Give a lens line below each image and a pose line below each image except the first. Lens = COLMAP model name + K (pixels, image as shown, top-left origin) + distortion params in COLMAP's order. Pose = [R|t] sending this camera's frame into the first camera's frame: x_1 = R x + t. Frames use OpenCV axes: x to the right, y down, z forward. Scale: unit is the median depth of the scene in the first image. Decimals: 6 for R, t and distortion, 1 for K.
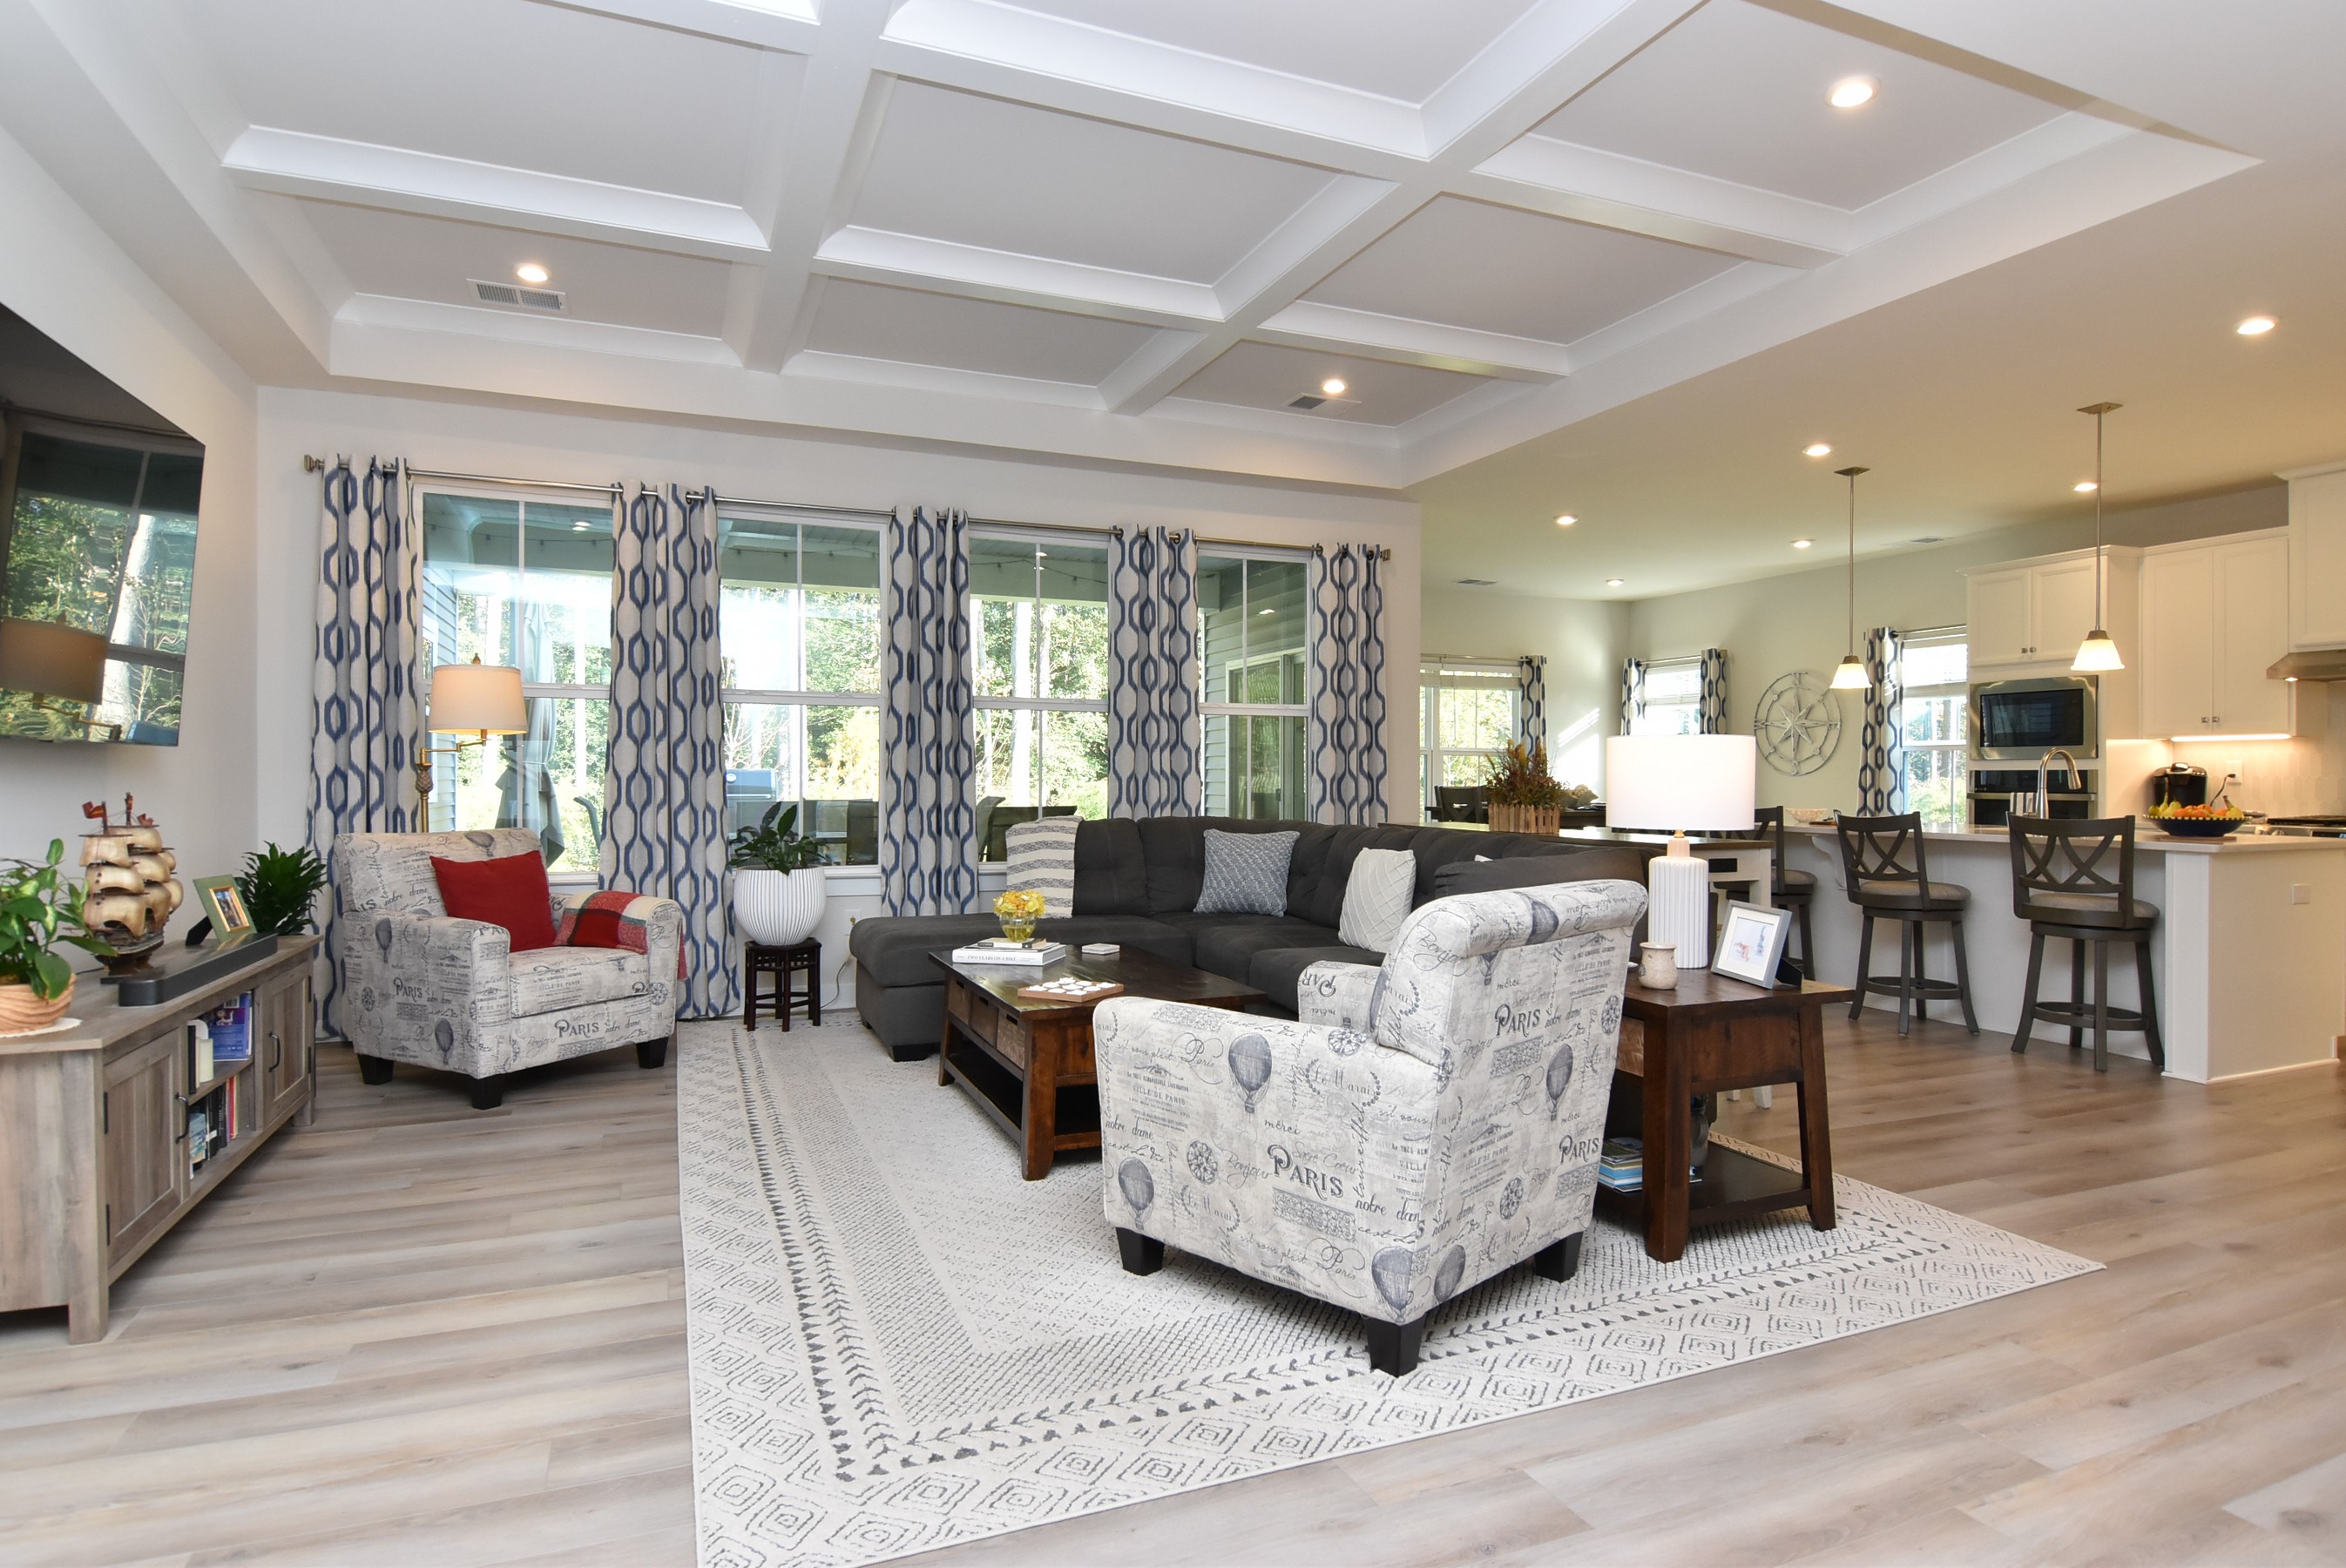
lens RADIAL K [[1238.7, 0, 1185.0], [0, 1238.7, 784.4], [0, 0, 1]] dist [0.000956, -0.015350]
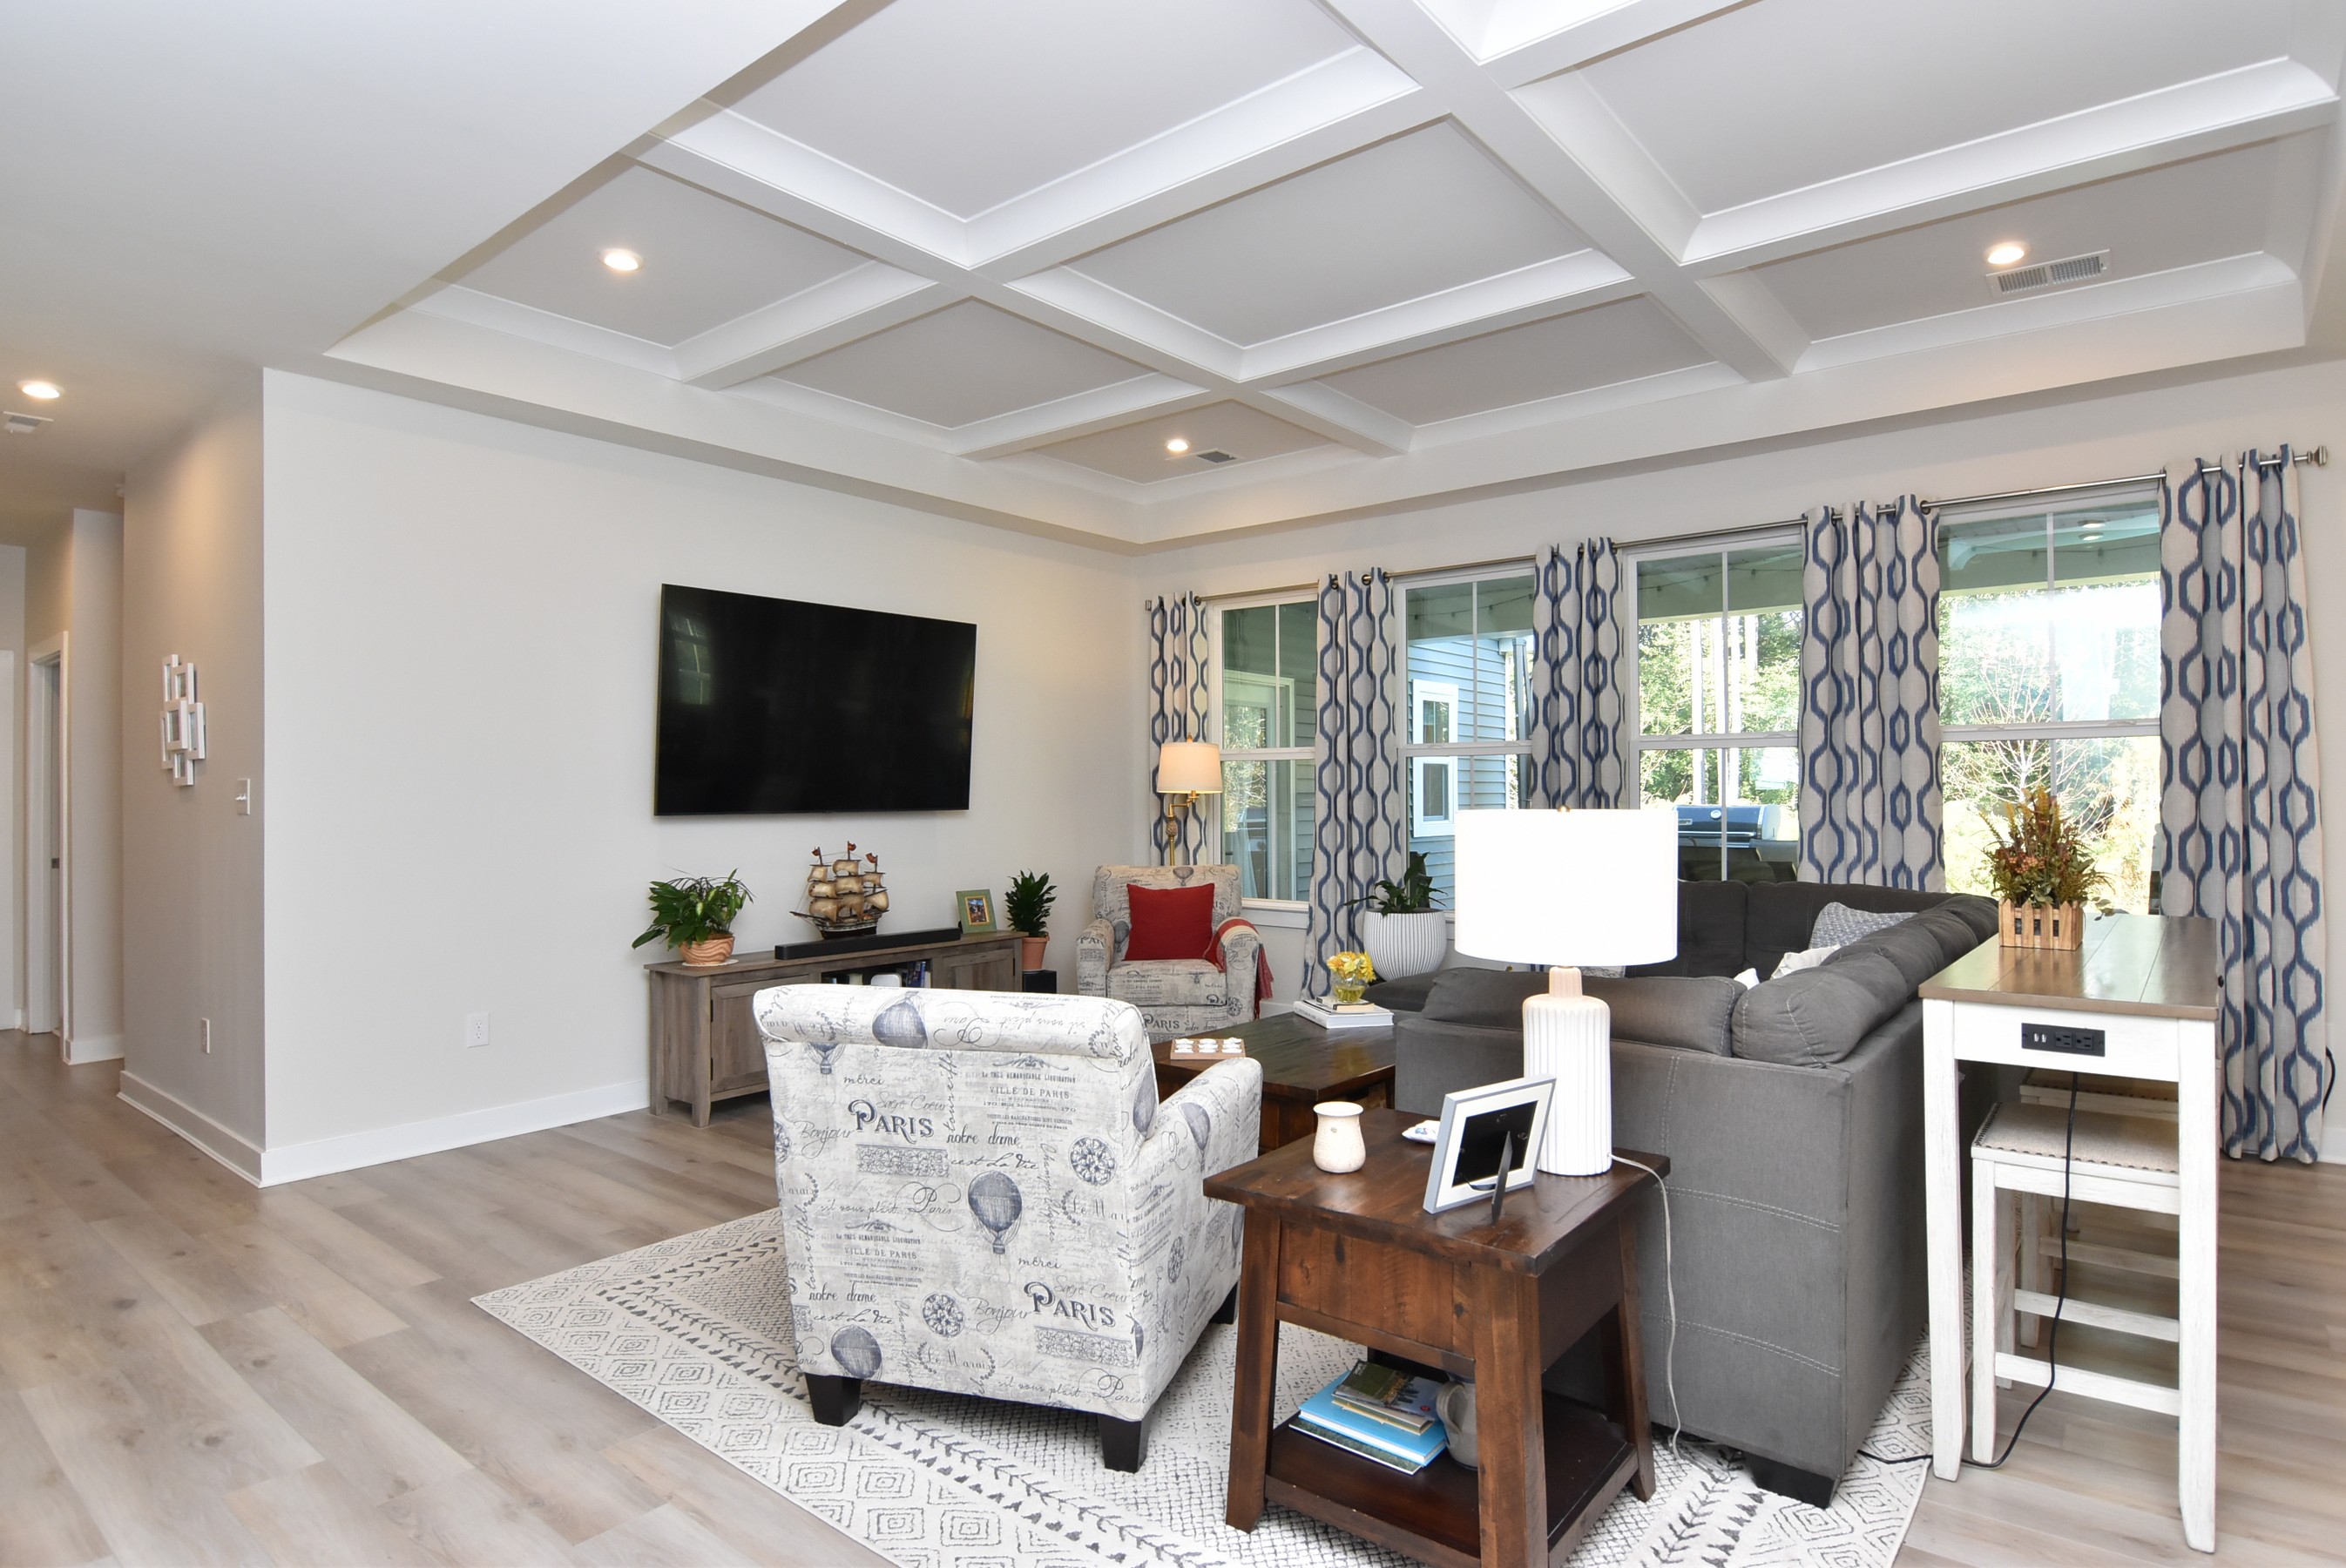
lens RADIAL K [[1238.7, 0, 1176.4], [0, 1238.7, 790.5], [0, 0, 1]] dist [0.000956, -0.015350]
pose [[0.479750, -0.010633, -0.877341, 1.088205], [0.000686, 0.999931, -0.011743, -0.052105], [0.877405, 0.005032, 0.479724, 0.641493]]
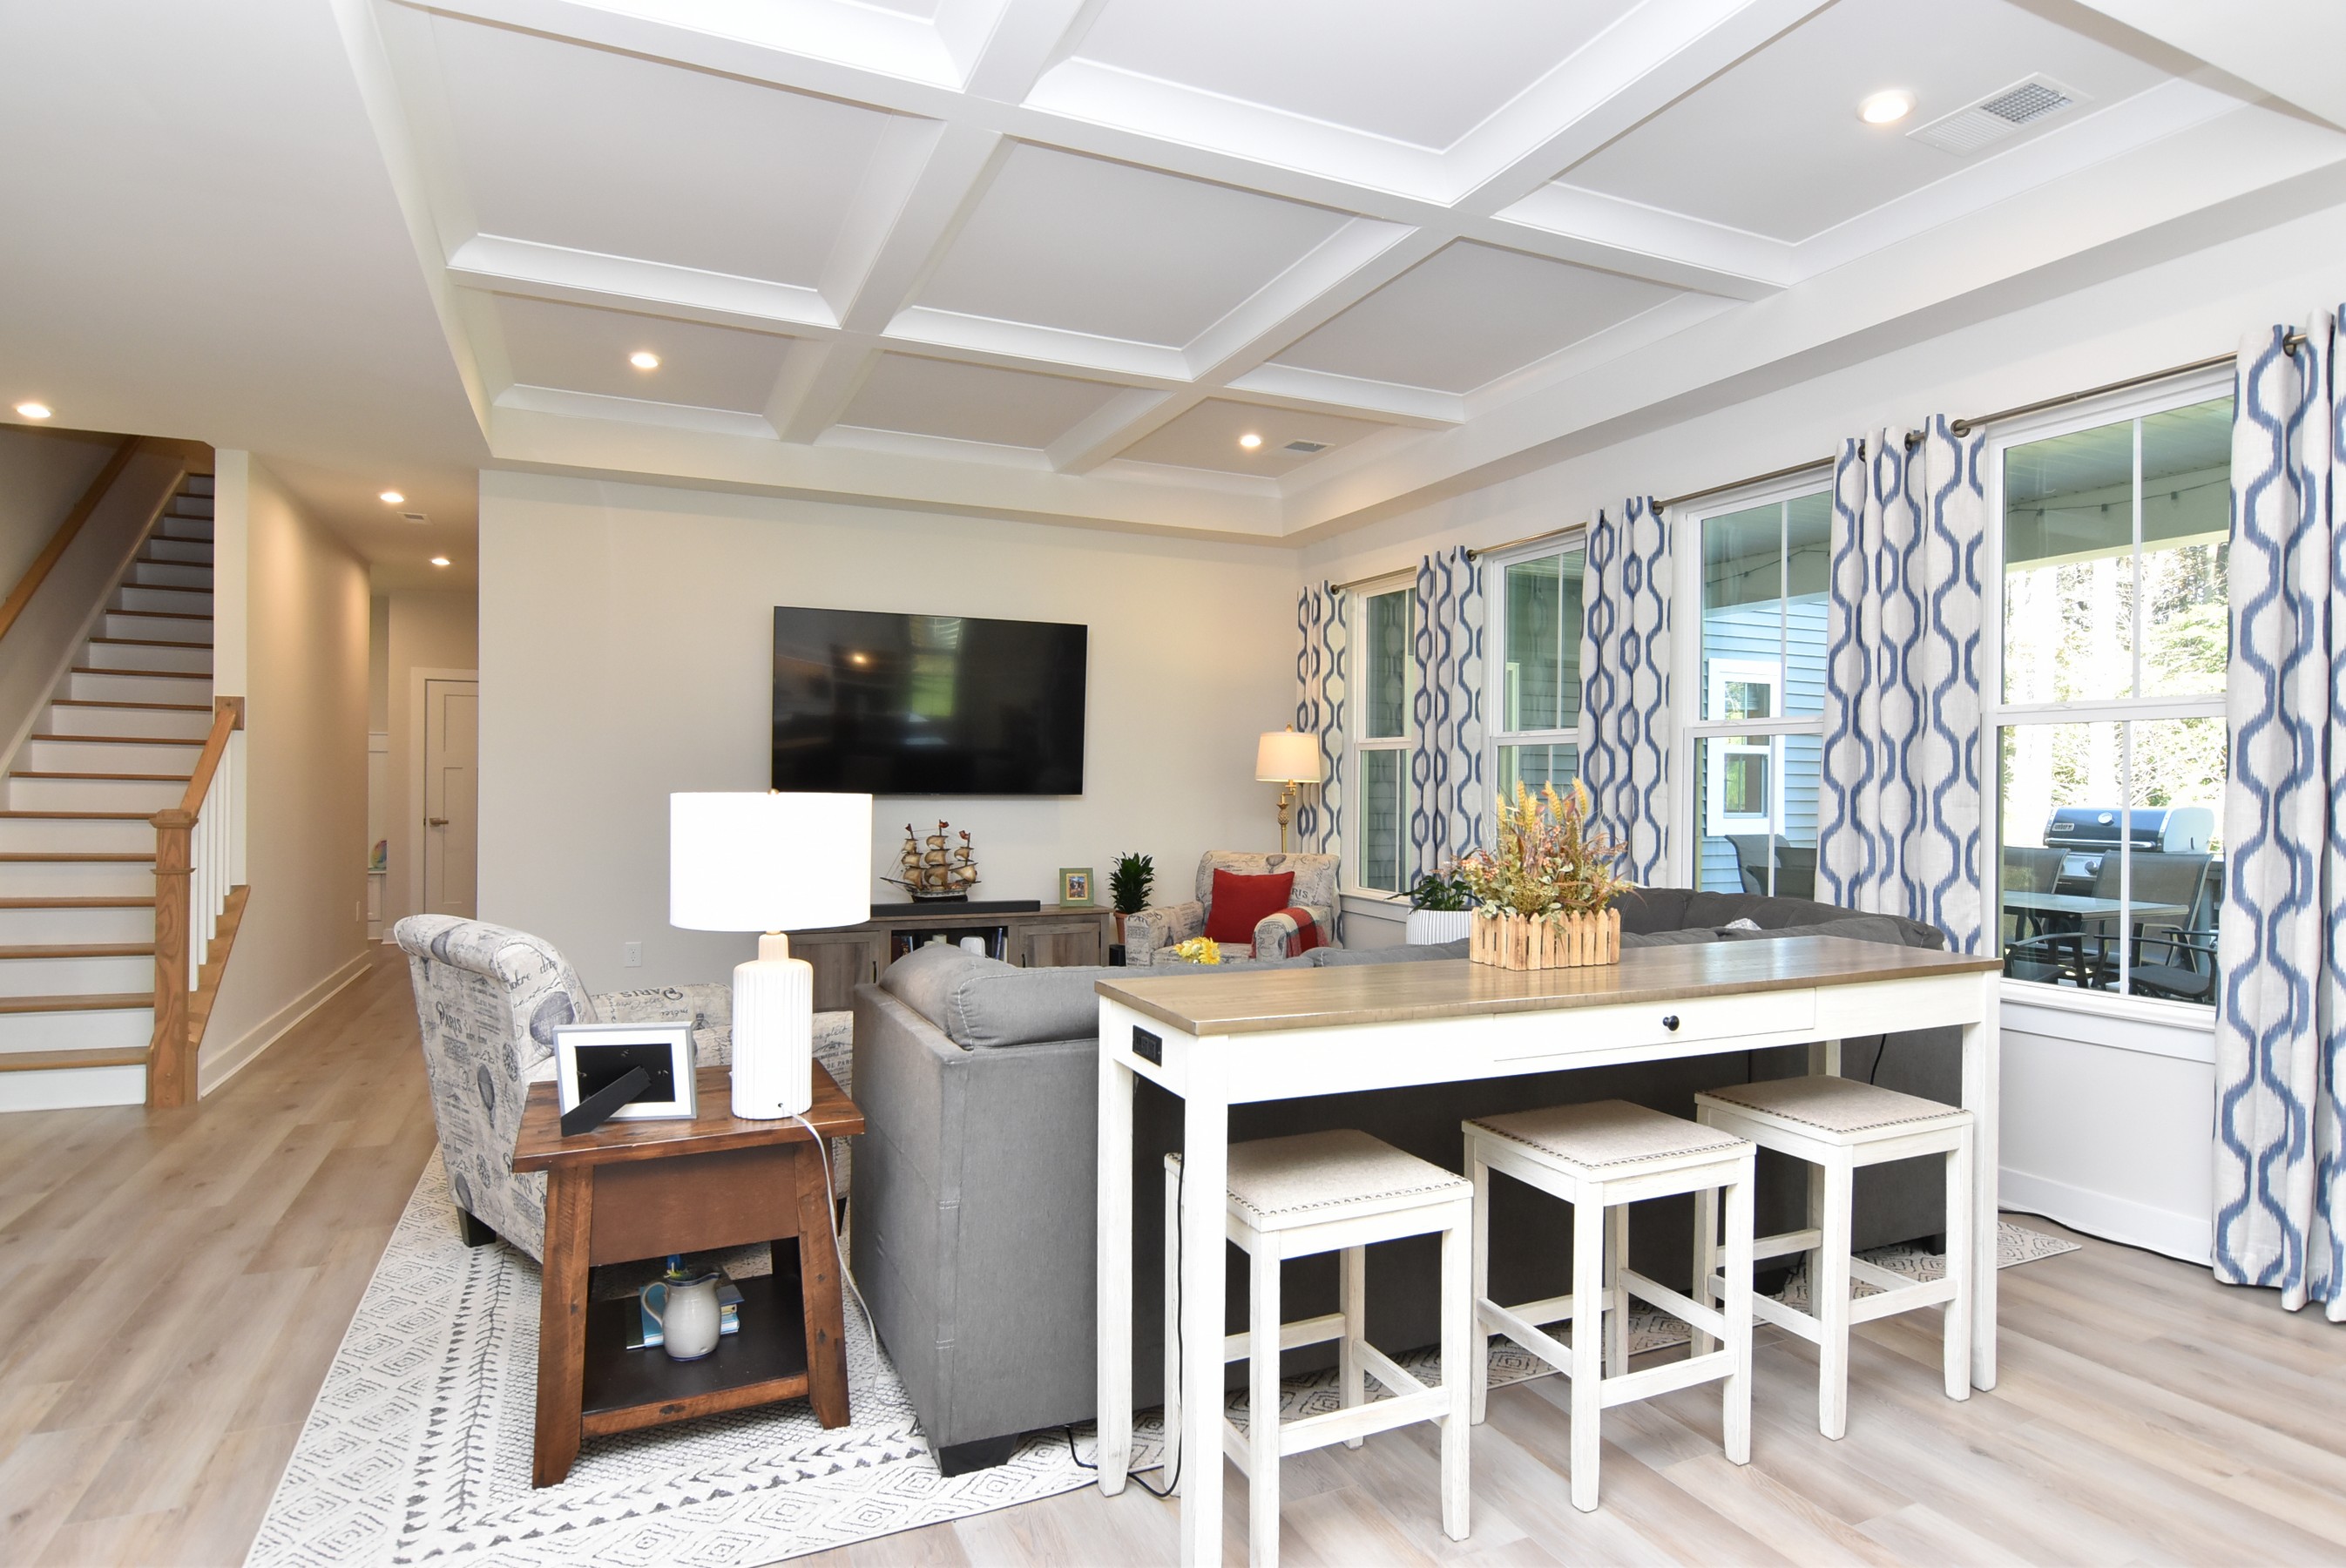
lens RADIAL K [[1238.7, 0, 1178.5], [0, 1238.7, 785.8], [0, 0, 1]] dist [0.000956, -0.015350]
pose [[0.042404, -0.002151, -0.999098, 1.416730], [-0.014597, 0.999890, -0.002772, -0.057512], [0.998994, 0.014702, 0.042368, 1.509043]]
